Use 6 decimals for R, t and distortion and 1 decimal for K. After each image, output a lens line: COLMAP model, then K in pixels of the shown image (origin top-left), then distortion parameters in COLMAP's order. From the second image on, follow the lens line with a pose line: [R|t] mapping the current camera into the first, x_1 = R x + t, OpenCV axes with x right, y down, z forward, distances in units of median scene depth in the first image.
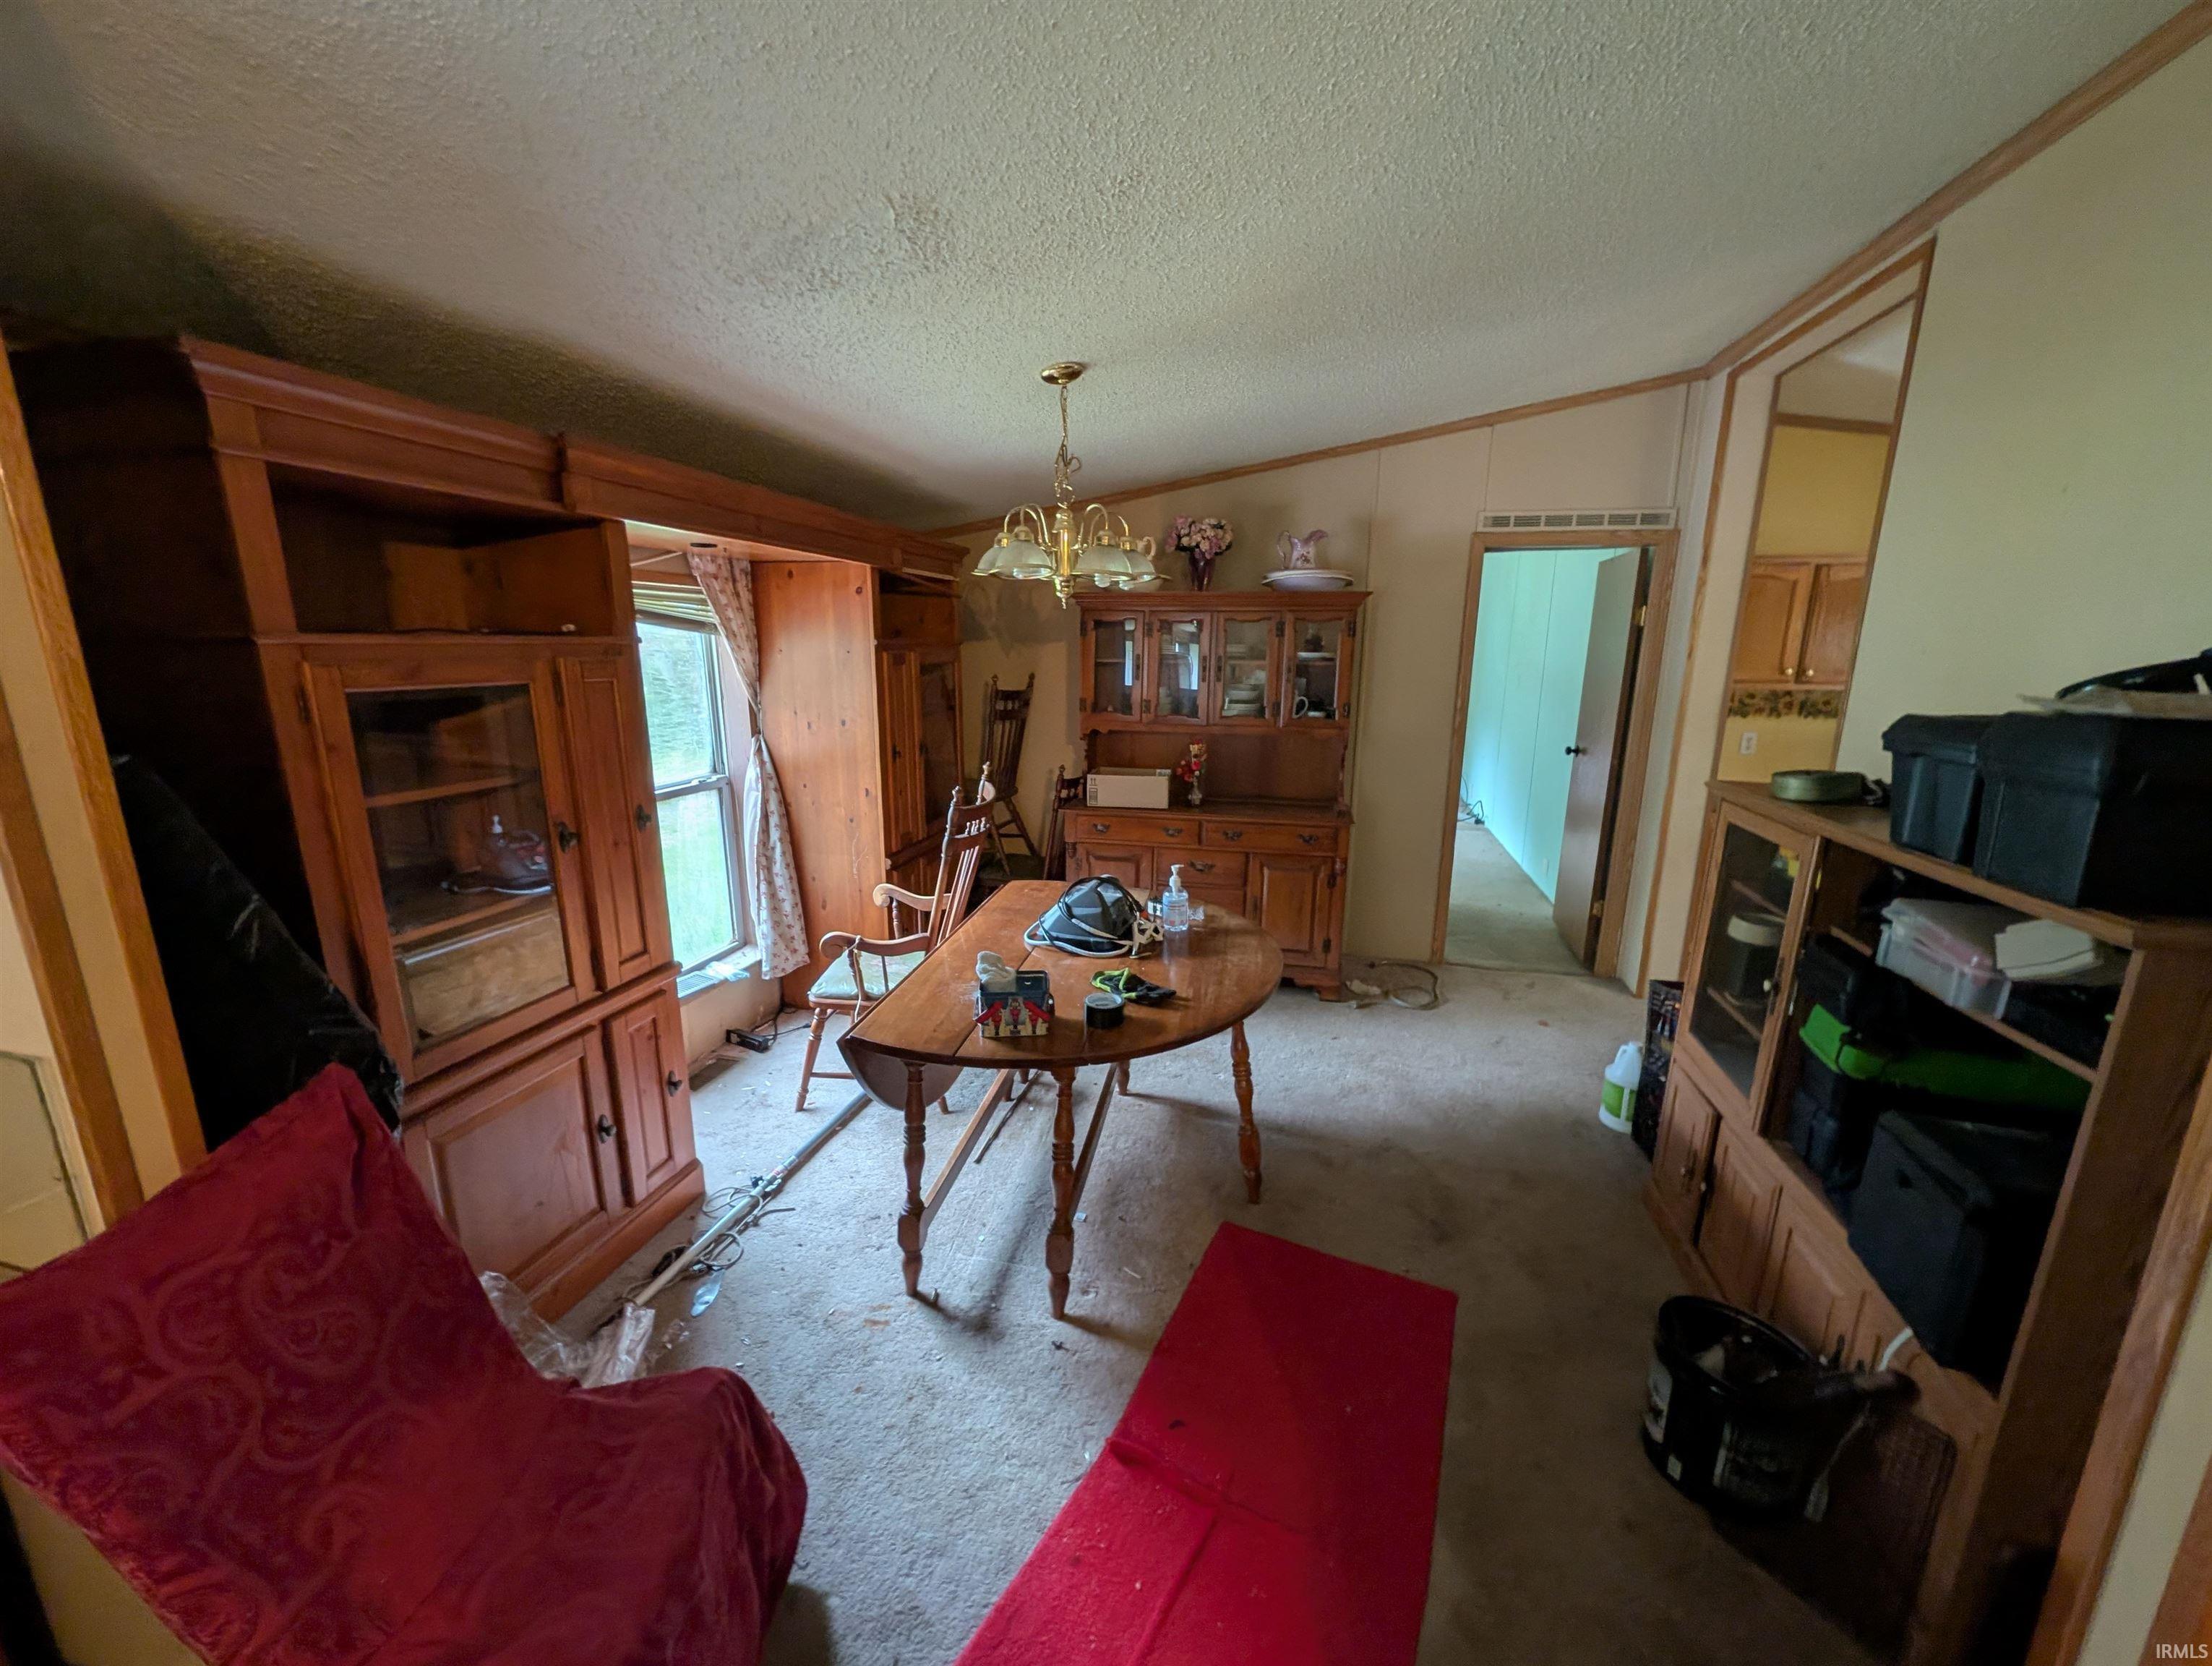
lens RADIAL K [[822.5, 0, 1102.7], [0, 822.5, 825.6], [0, 0, 1]] dist [-0.000480, -0.000060]
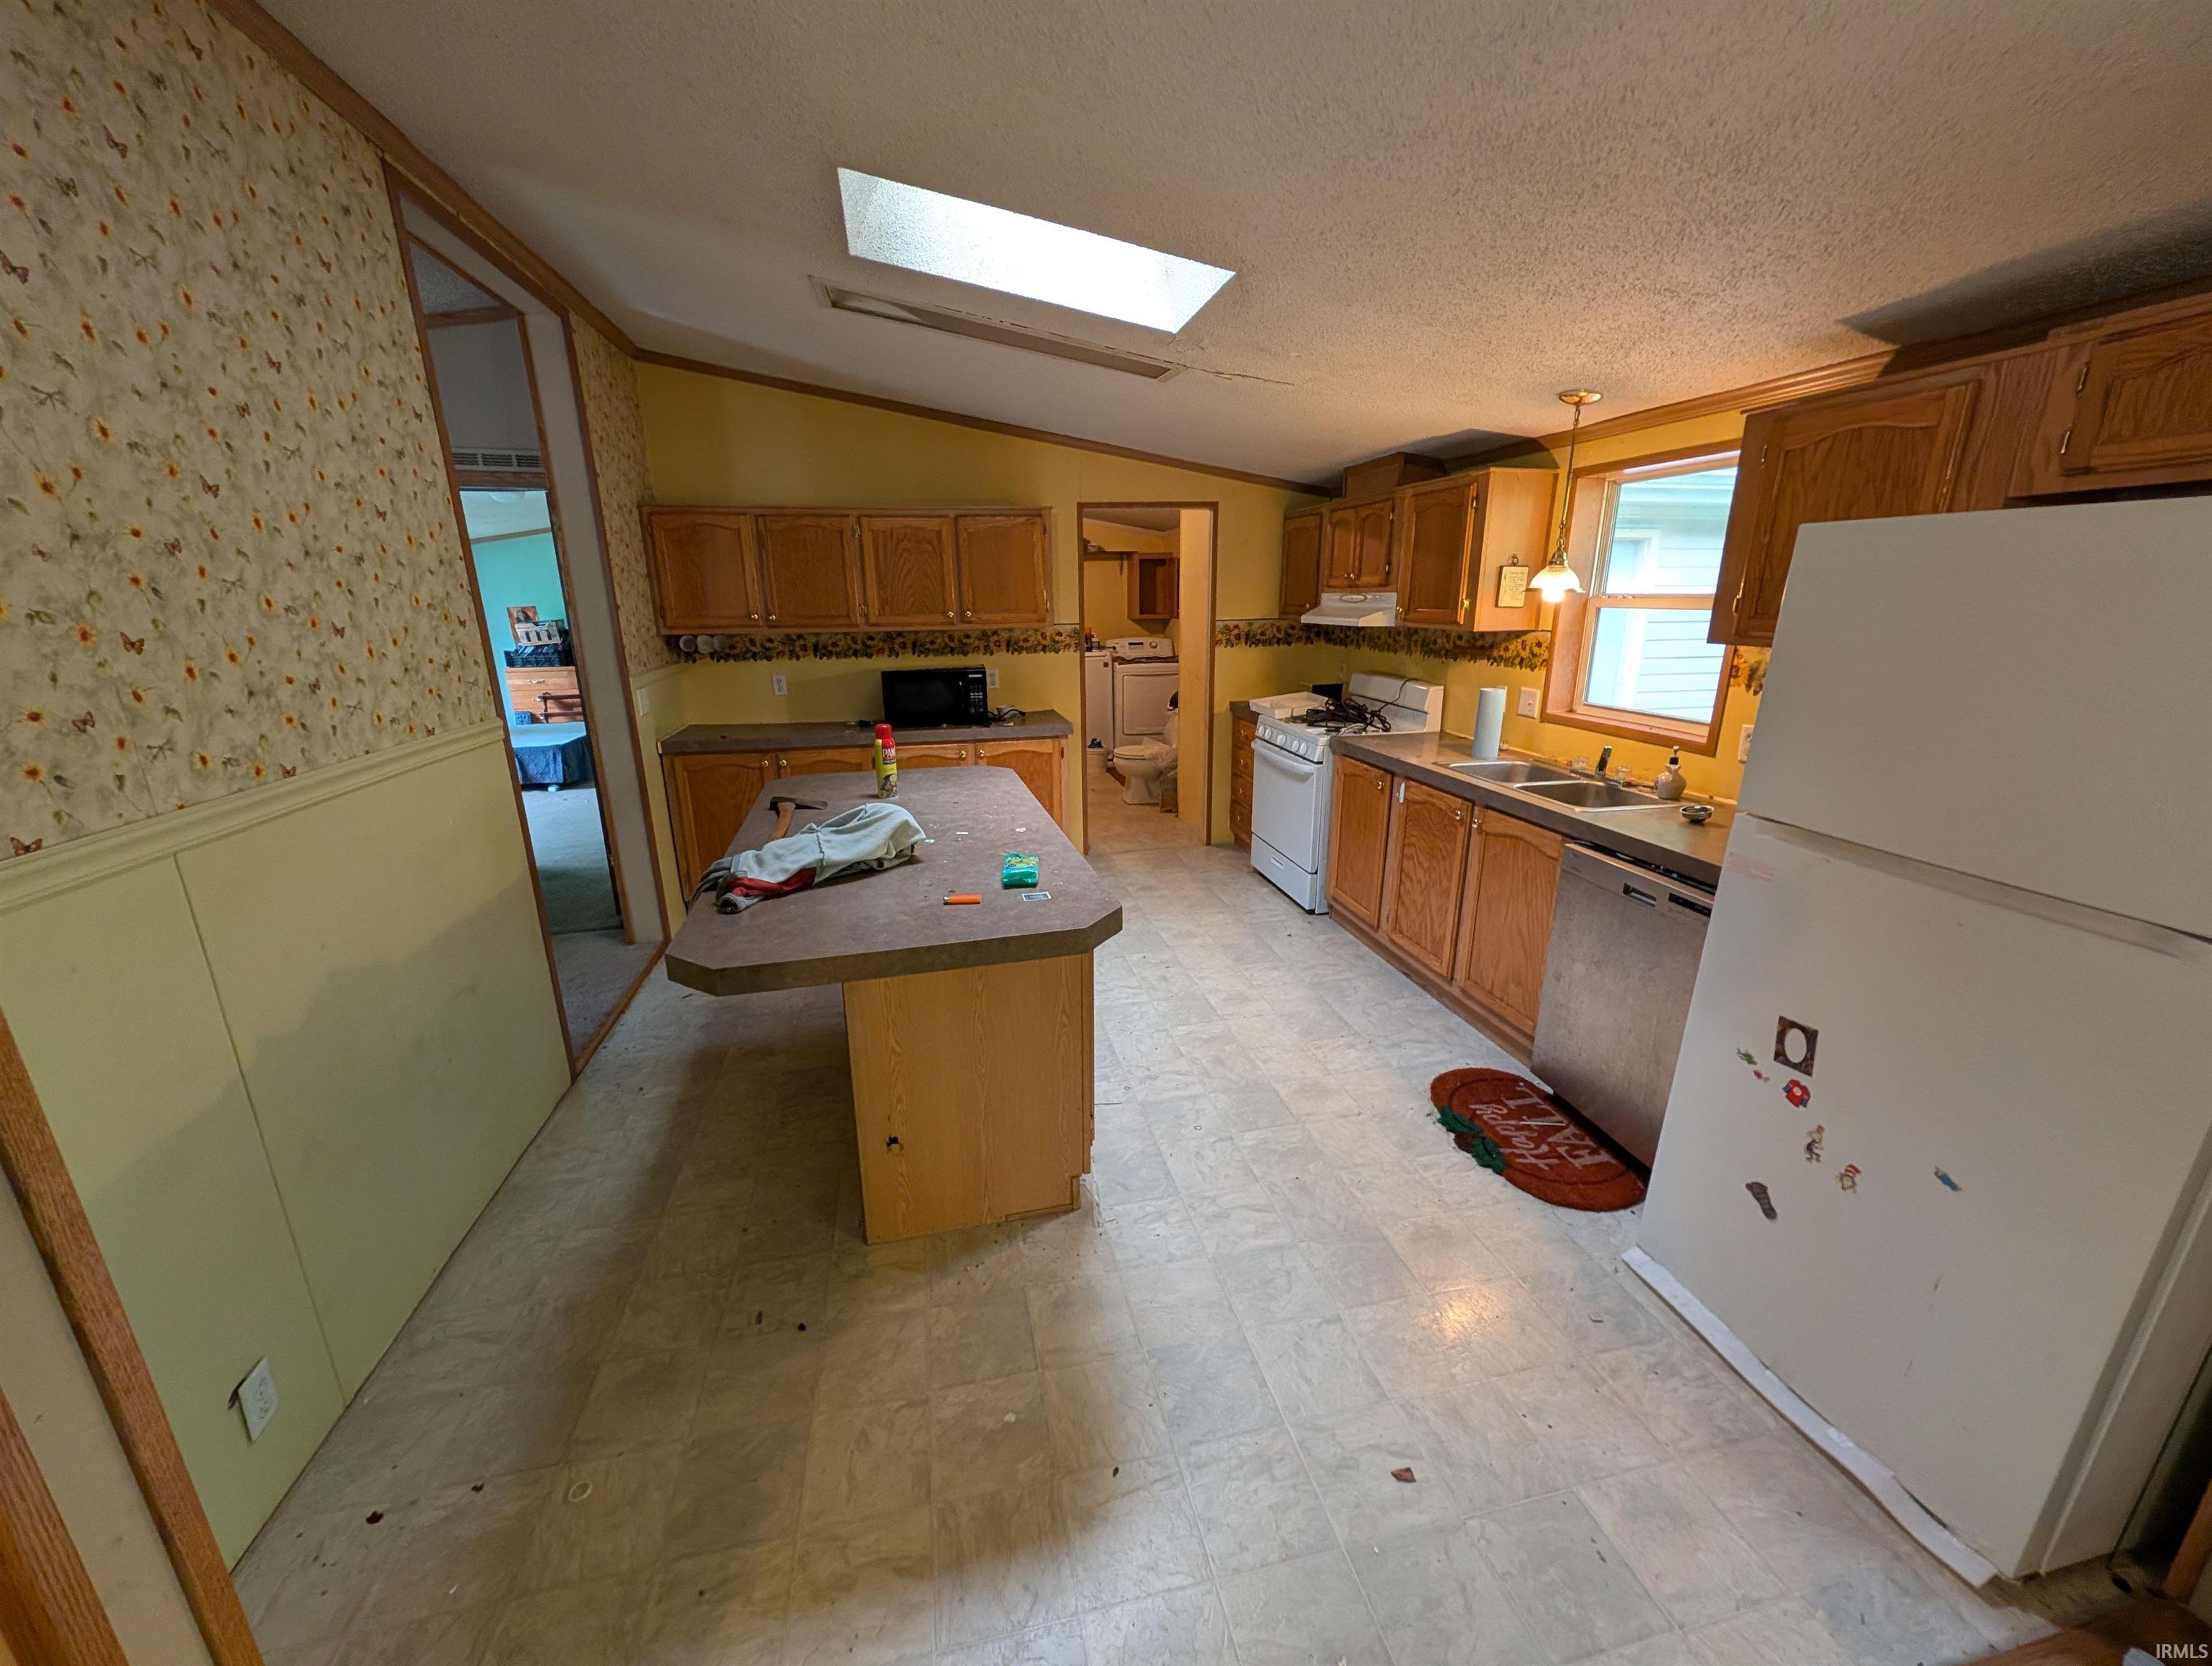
lens RADIAL K [[848.0, 0, 1102.9], [0, 848.0, 833.6], [0, 0, 1]] dist [0.000927, -0.000113]
pose [[0.893023, -0.133341, 0.429803, 0.748376], [0.107859, 0.990675, 0.083242, 0.050586], [-0.436895, -0.027979, 0.899078, -0.203815]]
